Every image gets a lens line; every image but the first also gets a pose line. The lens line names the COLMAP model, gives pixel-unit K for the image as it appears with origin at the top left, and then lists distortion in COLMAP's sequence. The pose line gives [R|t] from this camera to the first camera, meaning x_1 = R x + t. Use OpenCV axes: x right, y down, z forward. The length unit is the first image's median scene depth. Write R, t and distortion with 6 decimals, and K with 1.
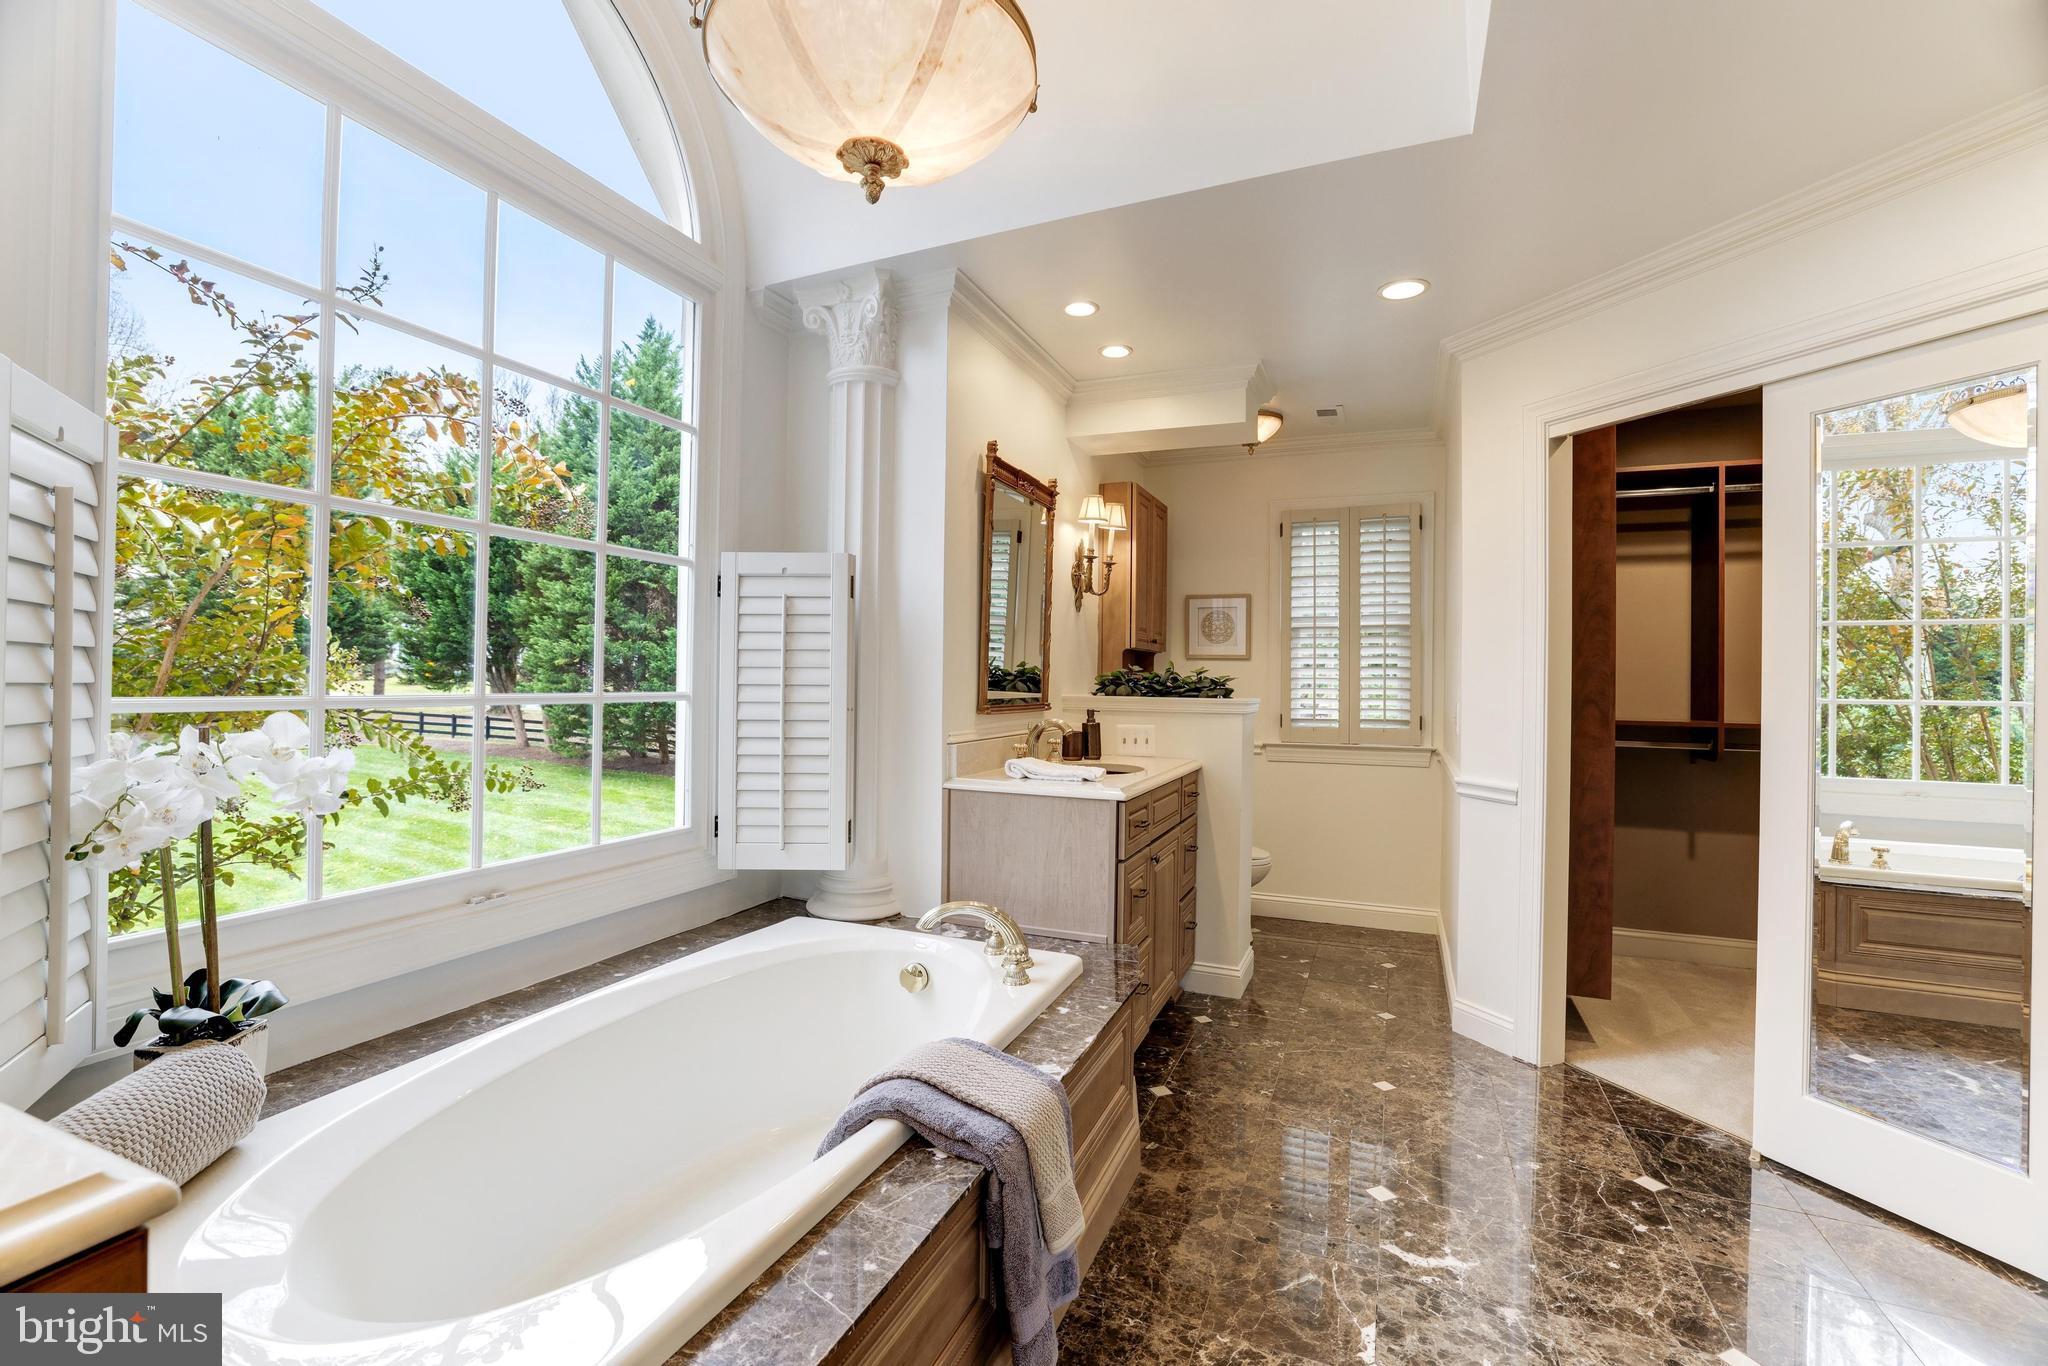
lens RADIAL K [[886.0, 0, 1024.9], [0, 886.0, 683.0], [0, 0, 1]] dist [-0.020374, 0.000241]
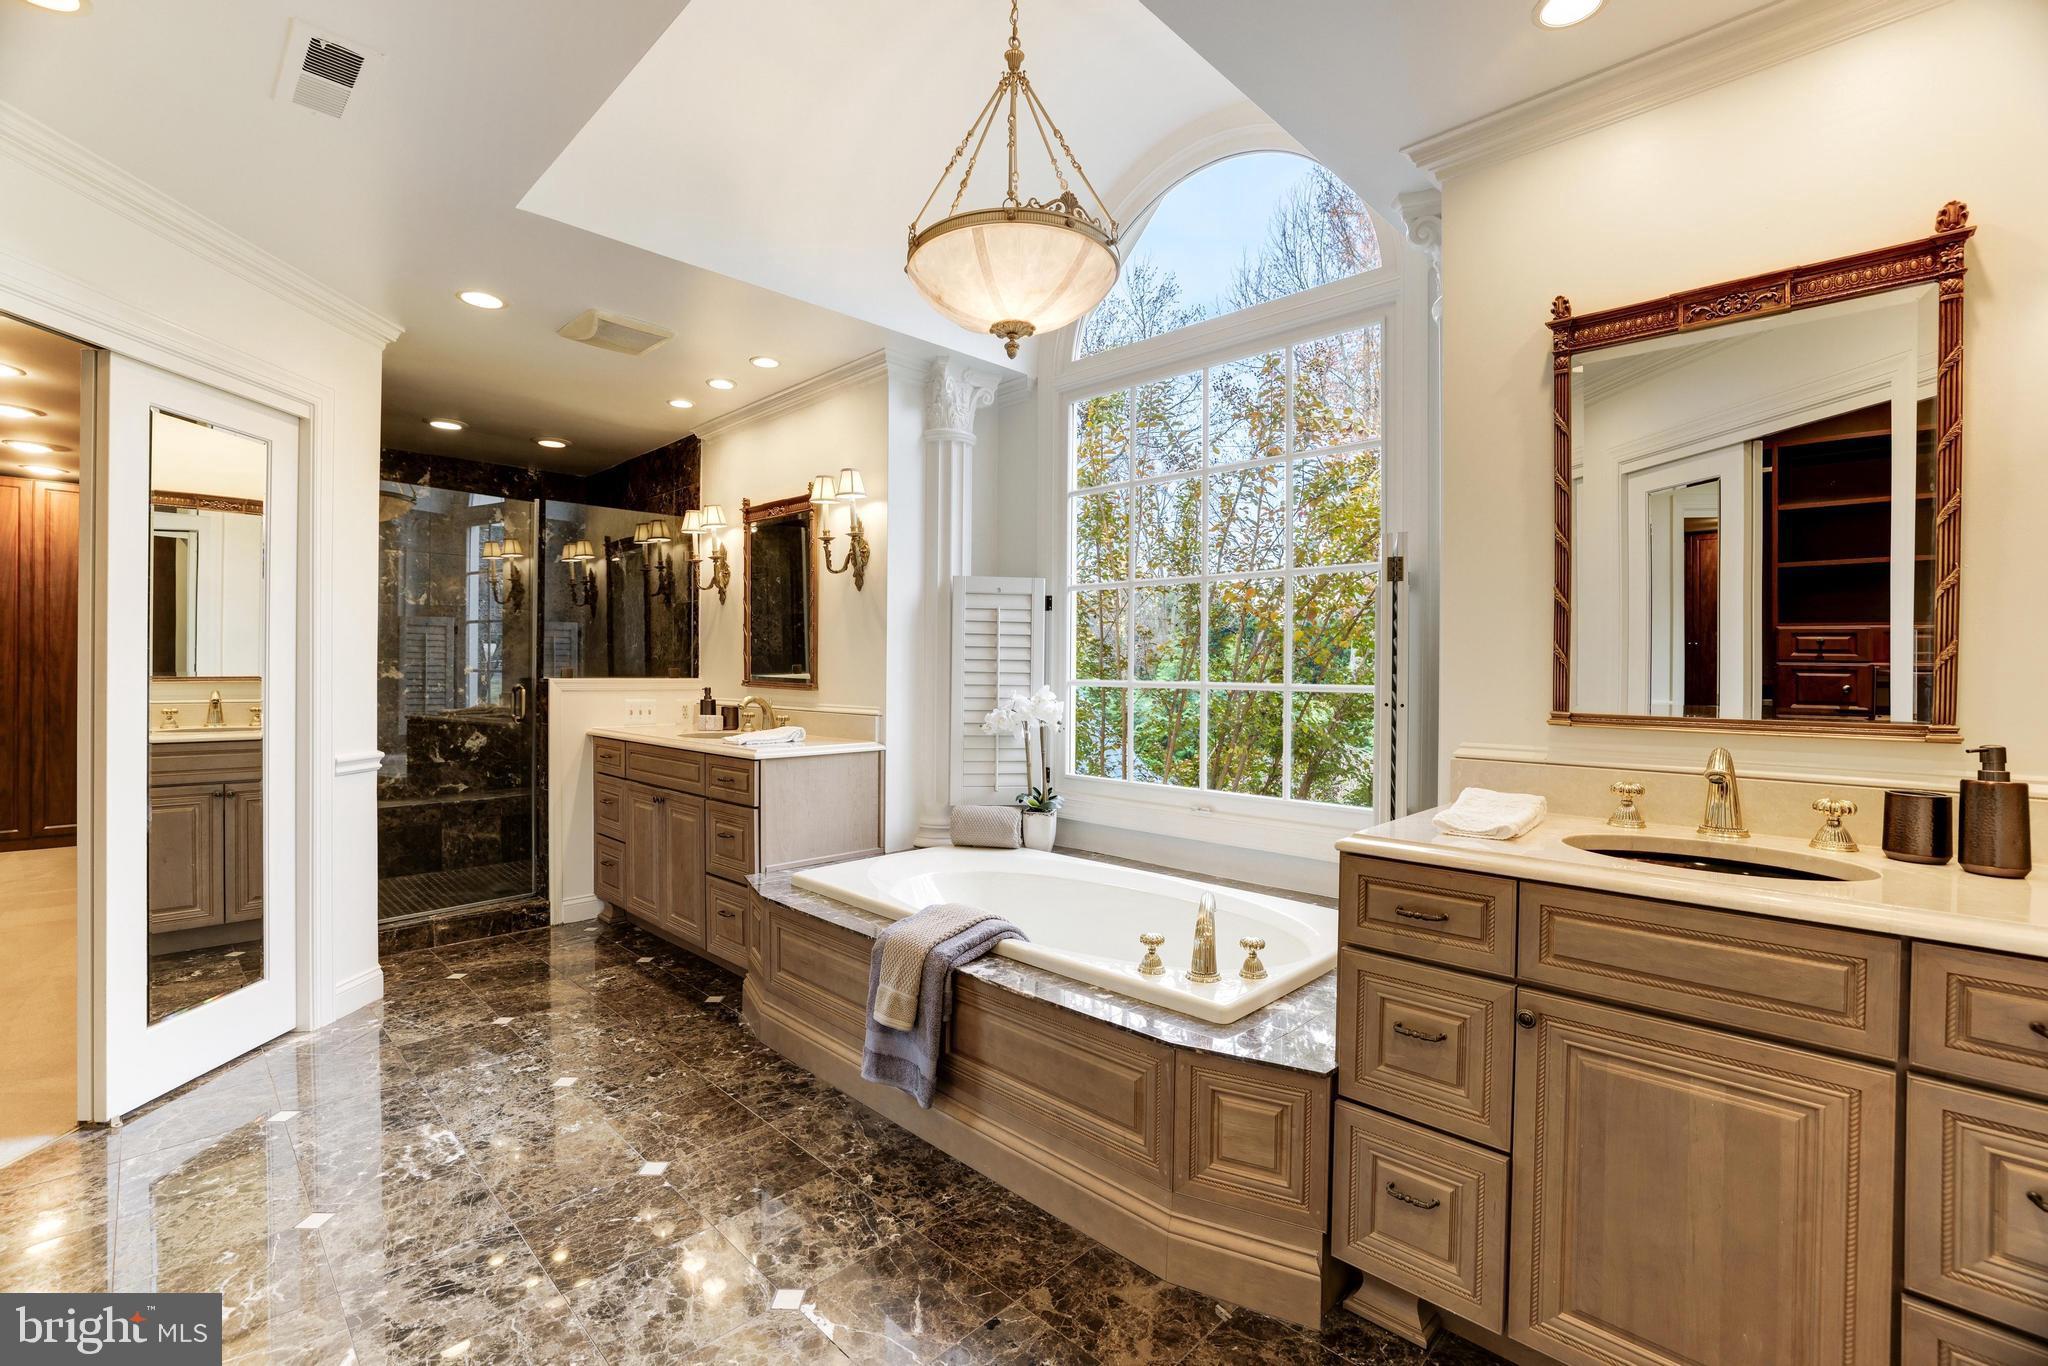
lens RADIAL K [[886.0, 0, 1024.9], [0, 886.0, 671.7], [0, 0, 1]] dist [-0.020374, 0.000241]
pose [[-0.370259, -0.013377, -0.928832, 1.097190], [-0.014117, 0.999862, -0.008772, 0.012103], [0.928821, 0.009864, -0.370397, 1.390610]]
